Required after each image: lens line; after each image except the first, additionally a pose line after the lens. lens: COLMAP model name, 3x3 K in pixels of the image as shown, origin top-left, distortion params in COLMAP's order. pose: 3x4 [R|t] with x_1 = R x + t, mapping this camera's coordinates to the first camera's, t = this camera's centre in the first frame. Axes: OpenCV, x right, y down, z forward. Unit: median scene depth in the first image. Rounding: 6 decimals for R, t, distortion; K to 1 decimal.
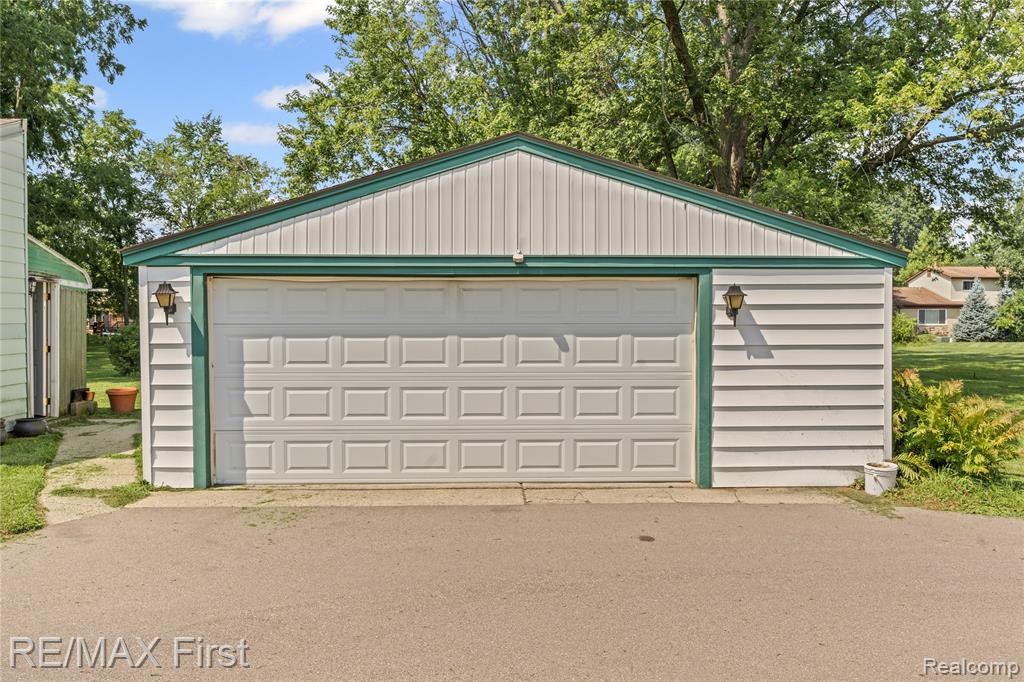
lens RADIAL K [[952.6, 0, 511.9], [0, 952.6, 336.4], [0, 0, 1]] dist [0.003256, 0.000000]
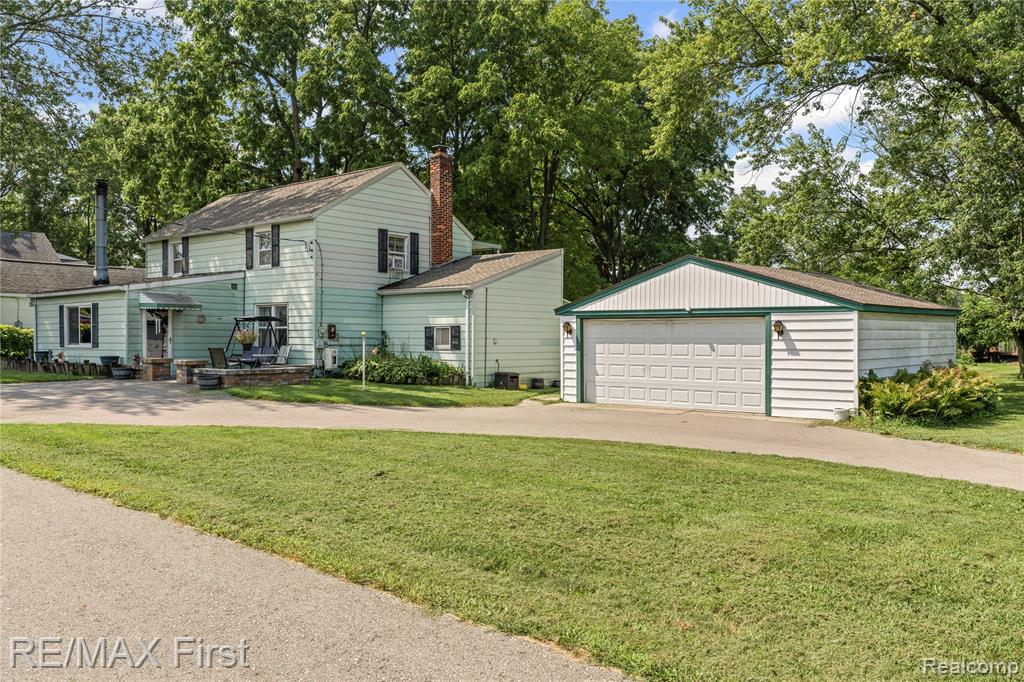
lens RADIAL K [[860.3, 0, 511.0], [0, 860.3, 346.6], [0, 0, 1]] dist [-0.002855, -0.002515]
pose [[0.727668, 0.009948, -0.685858, 1.100731], [-0.016386, 0.999862, -0.002883, 0.019413], [0.685734, 0.013336, 0.727730, -0.789051]]
